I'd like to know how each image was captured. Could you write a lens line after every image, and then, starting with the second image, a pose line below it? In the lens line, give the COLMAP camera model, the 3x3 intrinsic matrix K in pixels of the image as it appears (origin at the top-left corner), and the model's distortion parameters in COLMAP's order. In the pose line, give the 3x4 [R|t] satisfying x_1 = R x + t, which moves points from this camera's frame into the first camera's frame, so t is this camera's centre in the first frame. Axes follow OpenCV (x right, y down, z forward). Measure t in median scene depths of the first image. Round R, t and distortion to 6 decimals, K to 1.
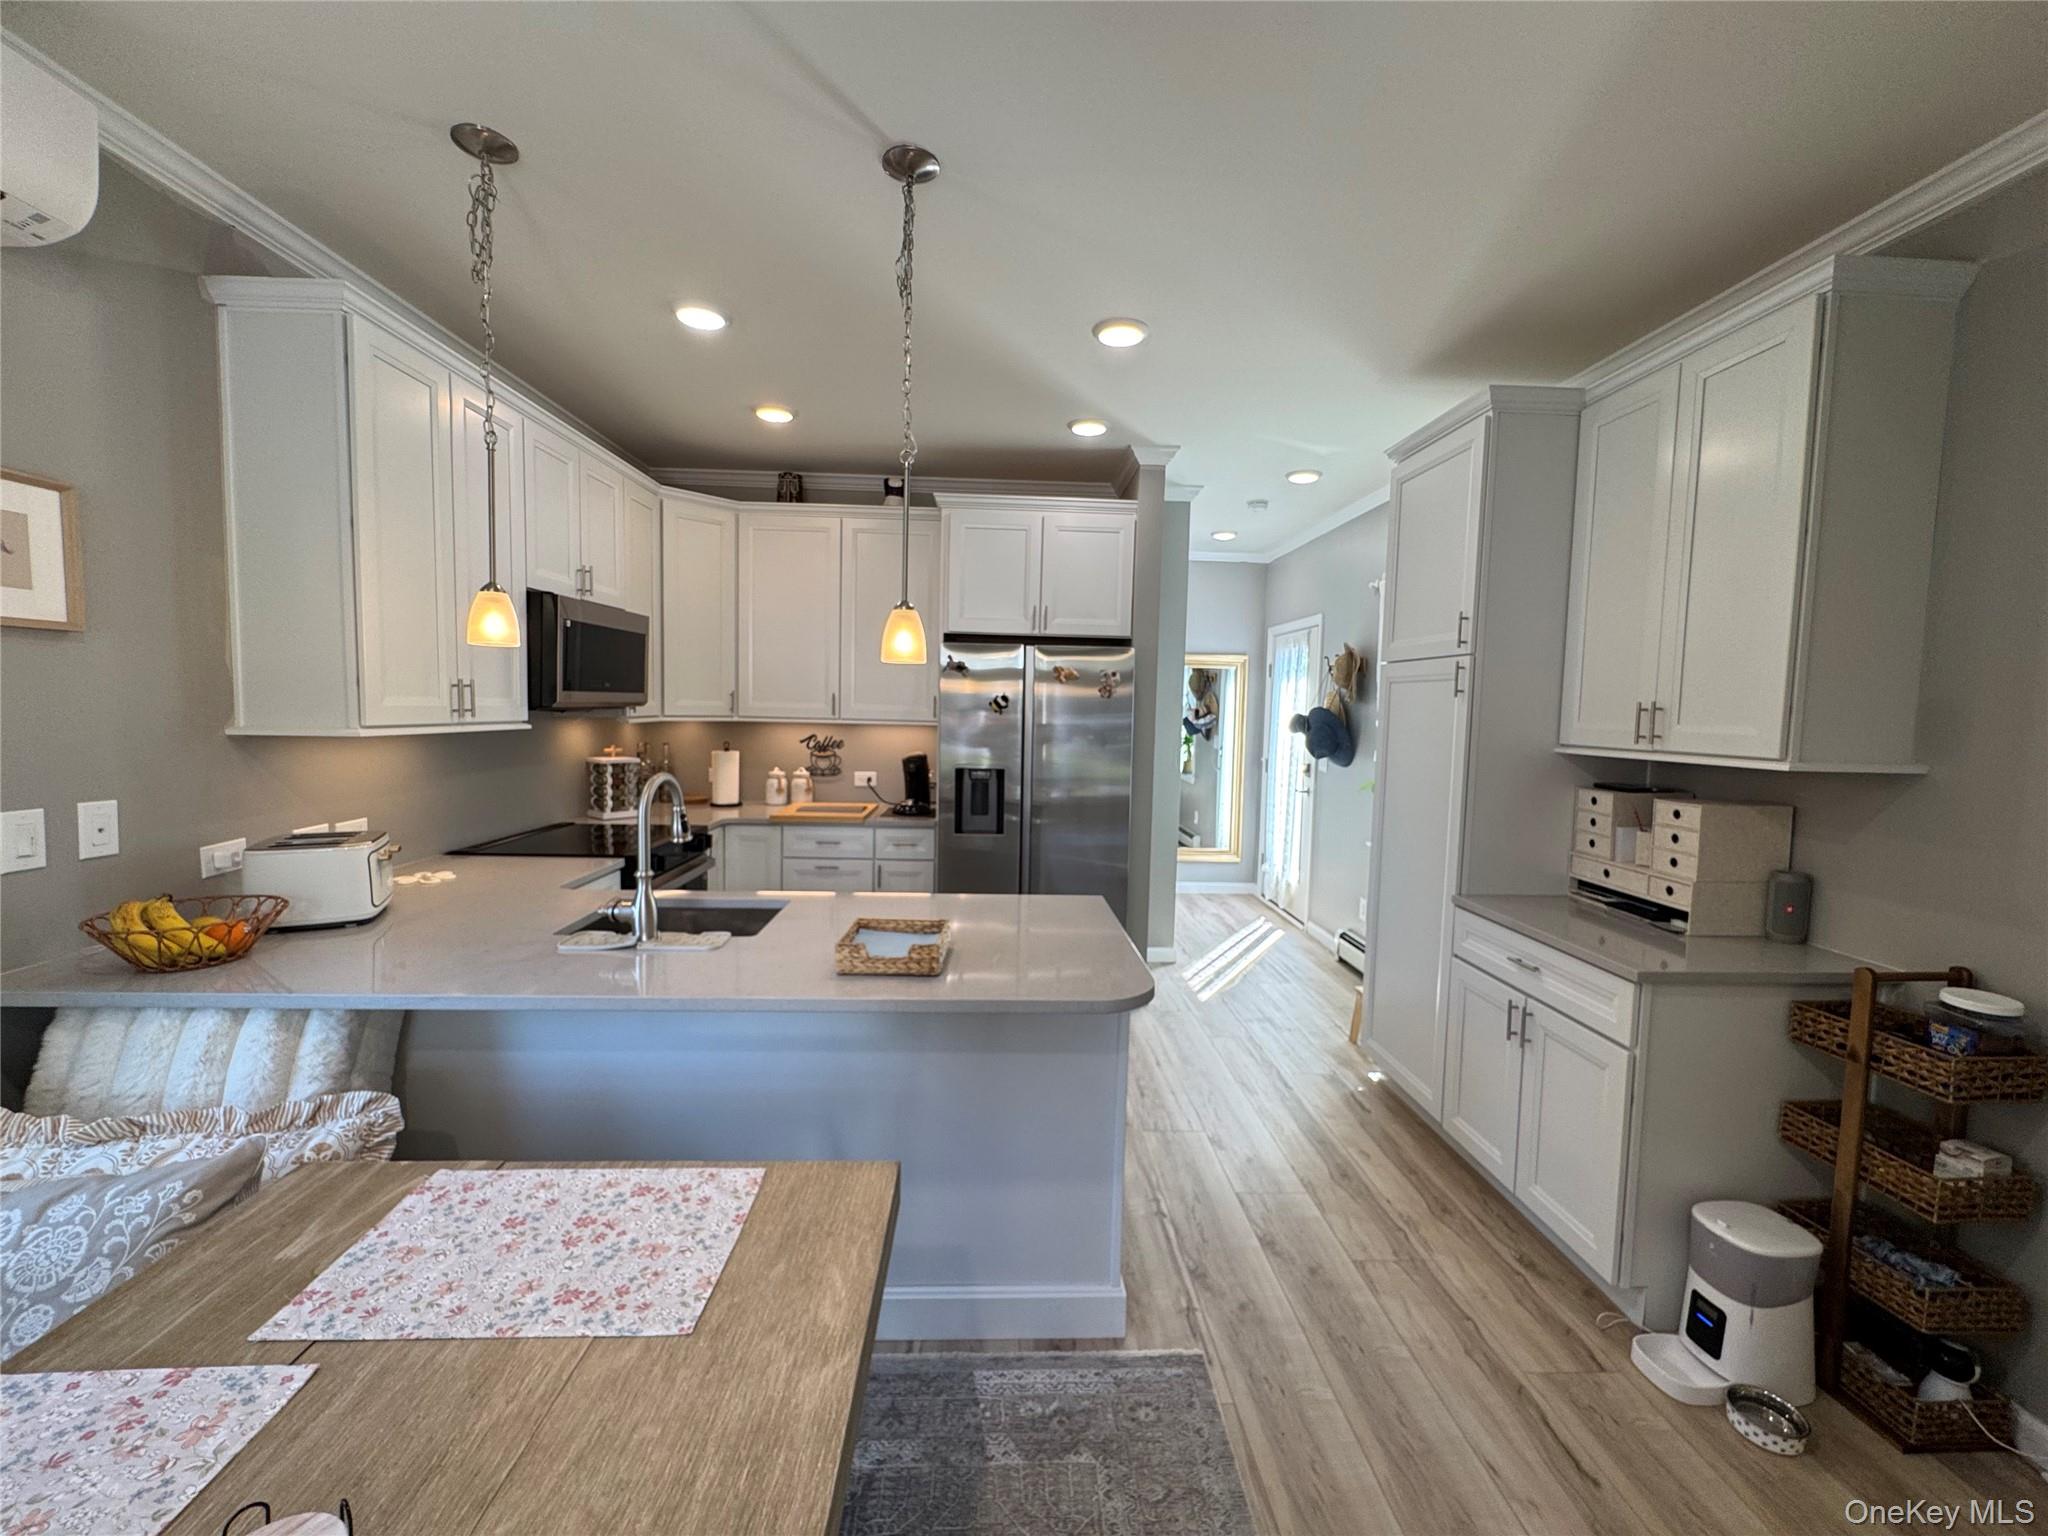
lens RADIAL K [[822.6, 0, 1022.3], [0, 822.6, 765.8], [0, 0, 1]] dist [-0.002416, -0.000399]
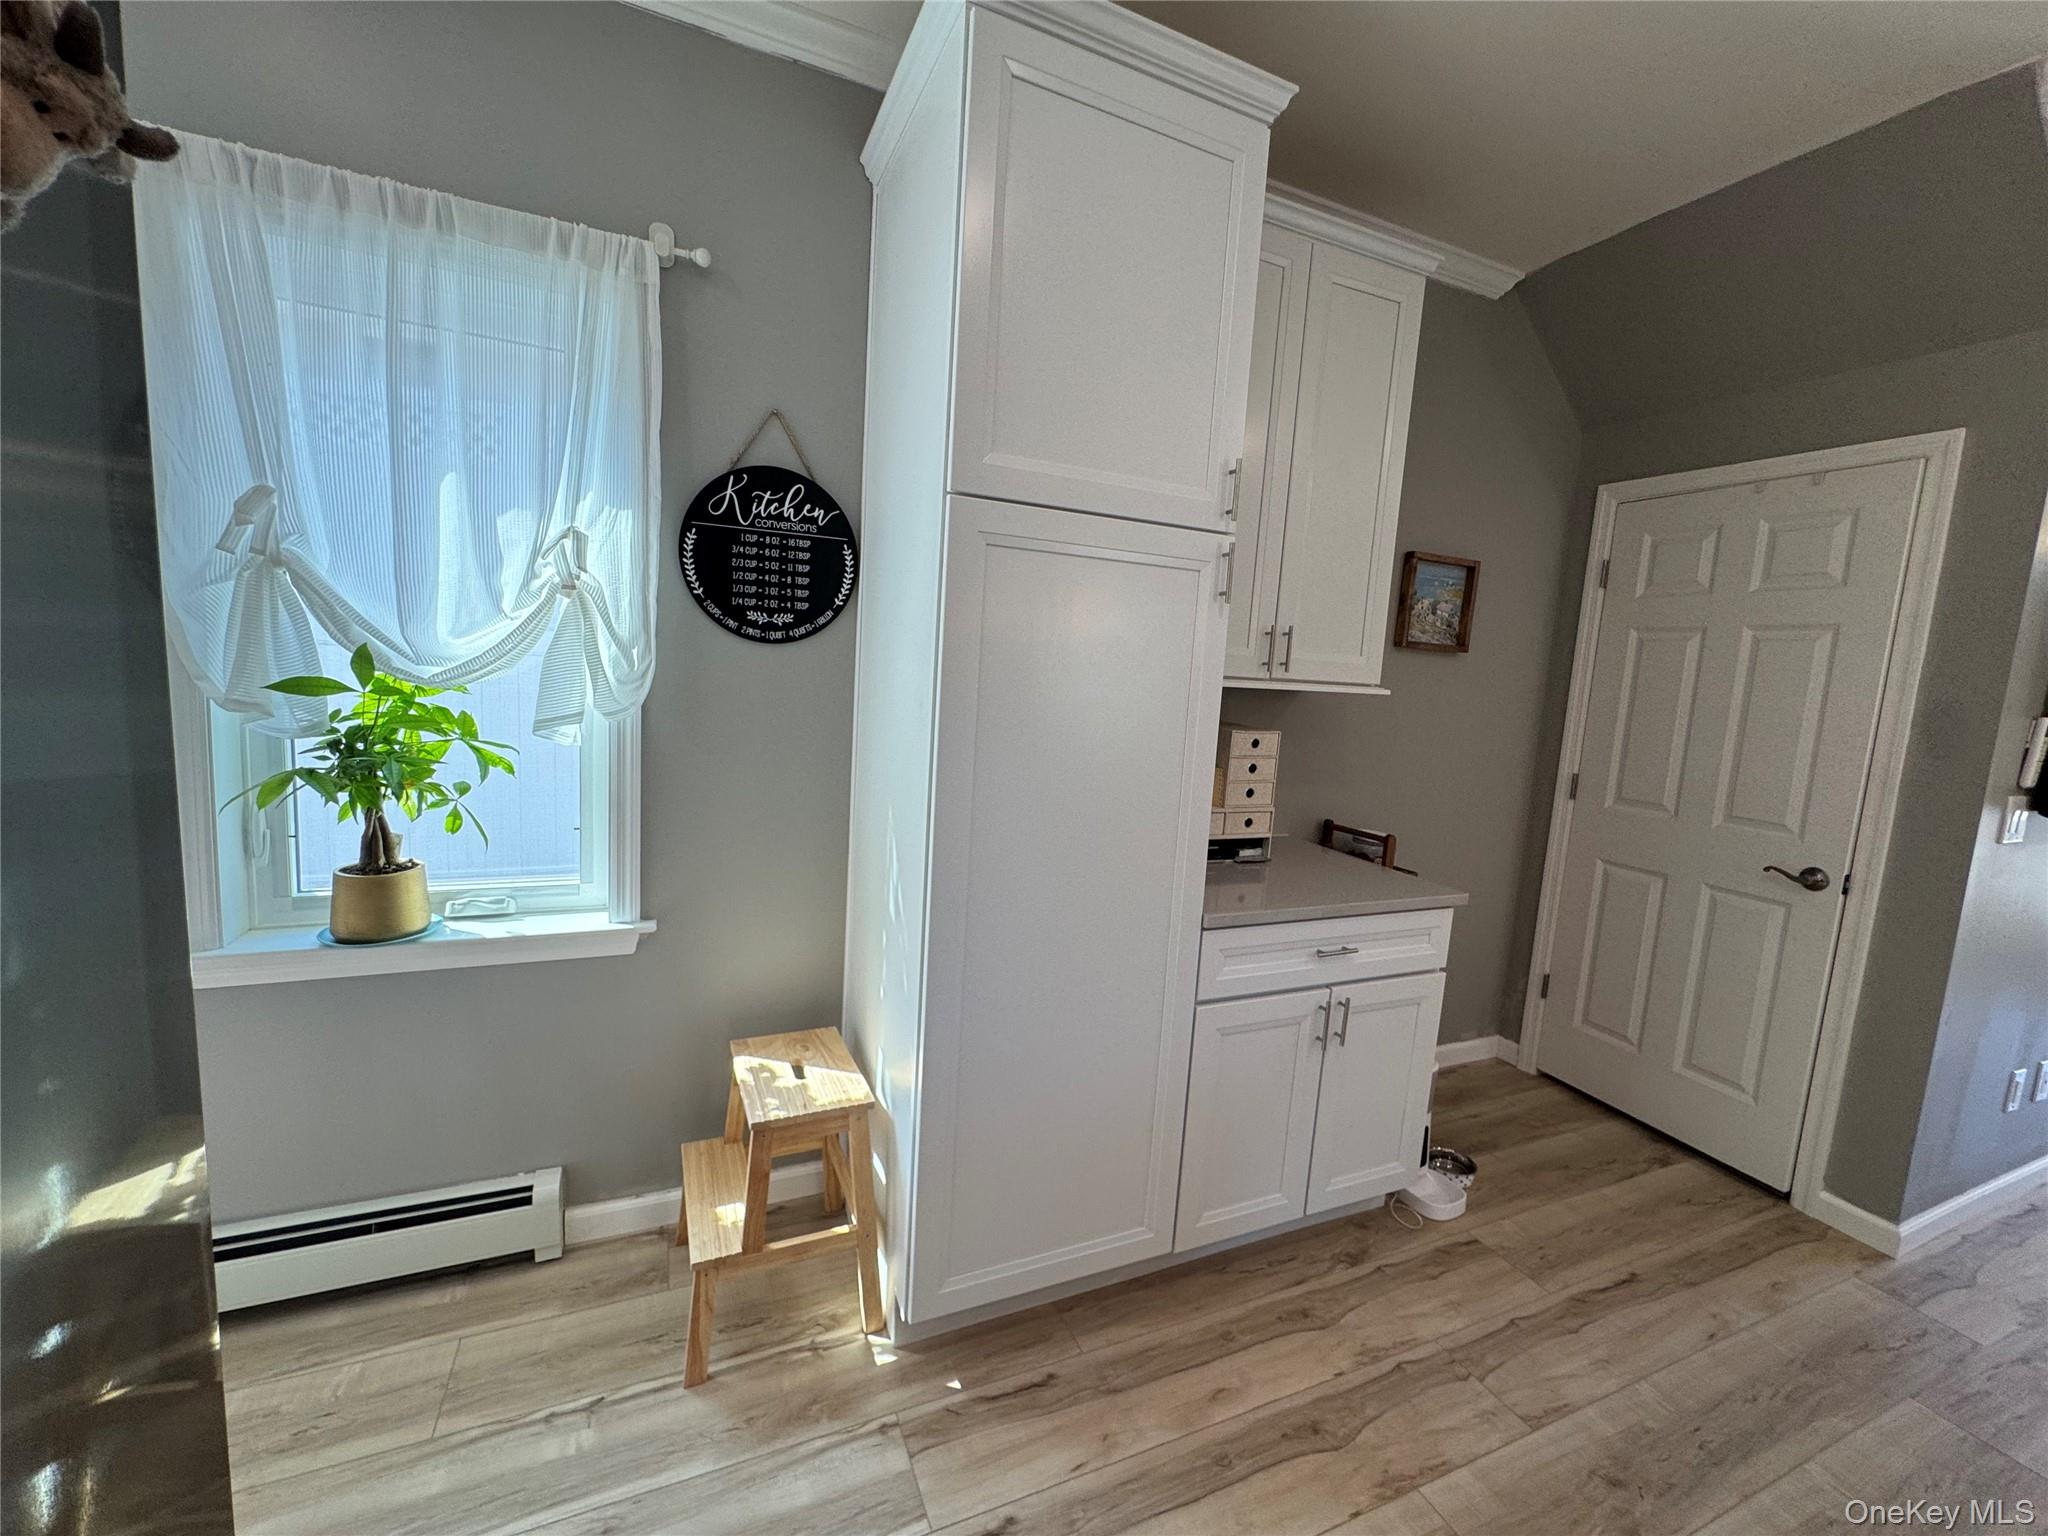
lens RADIAL K [[822.6, 0, 1022.3], [0, 822.6, 765.8], [0, 0, 1]] dist [-0.002416, -0.000399]
pose [[-0.367933, -0.163348, 0.915392, 0.005461], [-0.000617, 0.984492, 0.175431, -0.044254], [-0.929852, 0.063982, -0.362328, 0.843027]]
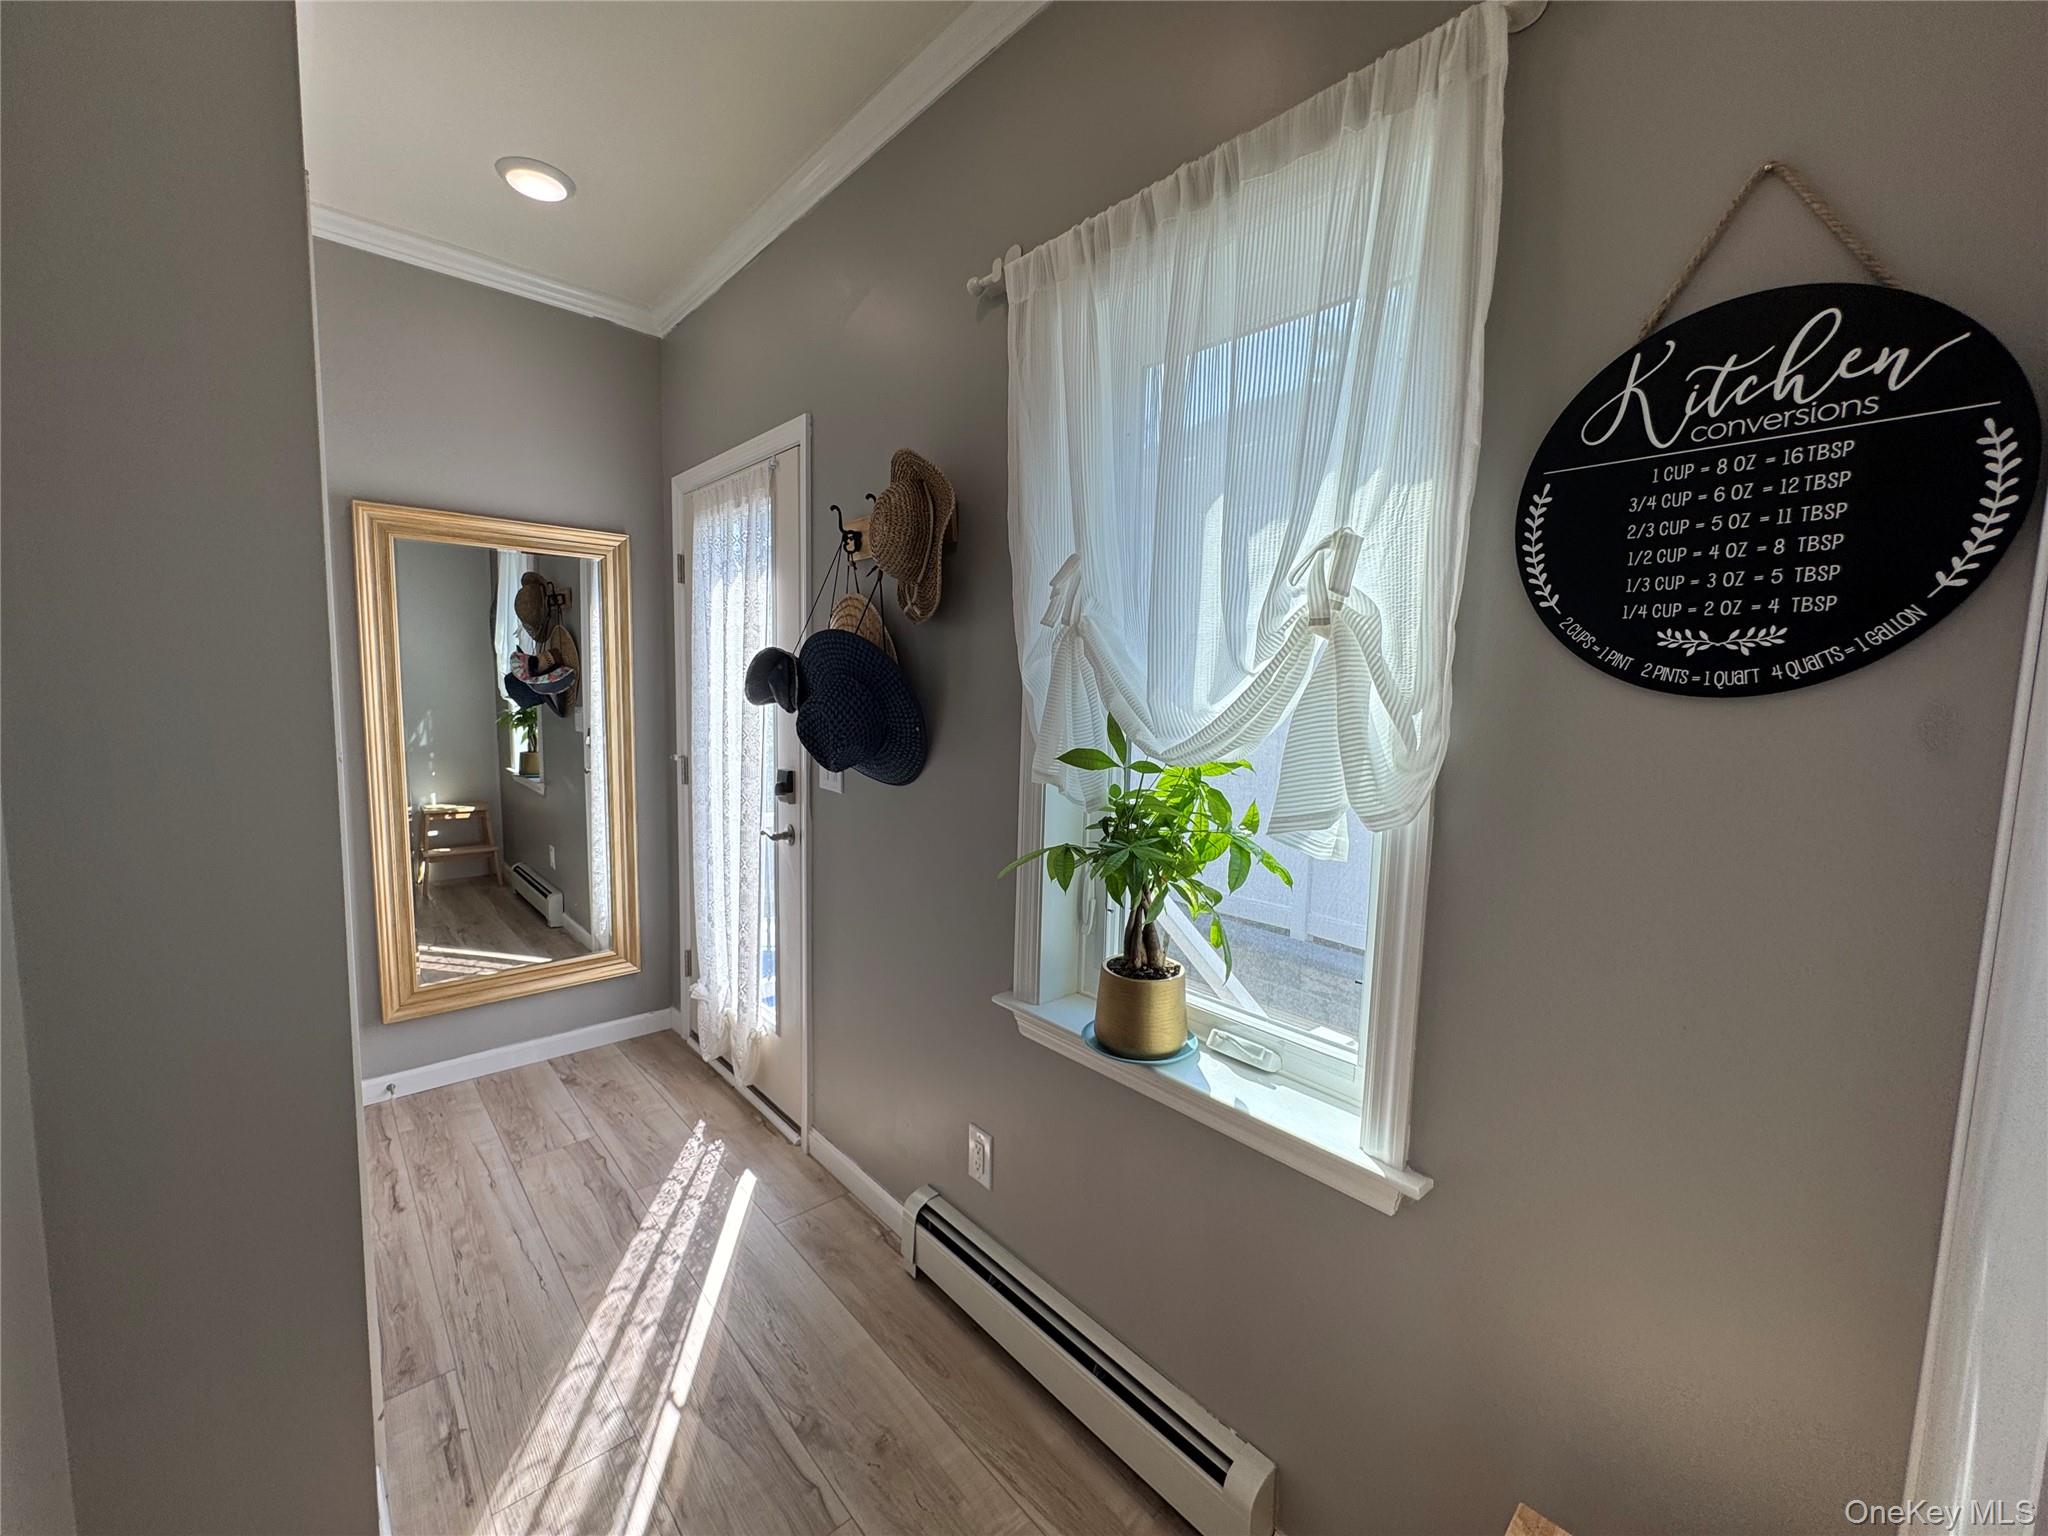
lens RADIAL K [[822.6, 0, 1022.3], [0, 822.6, 765.8], [0, 0, 1]] dist [-0.002416, -0.000399]
pose [[0.769344, -0.066667, 0.635347, 0.216283], [0.039936, 0.997614, 0.056321, -0.032738], [-0.637585, -0.017957, 0.770171, 0.758809]]
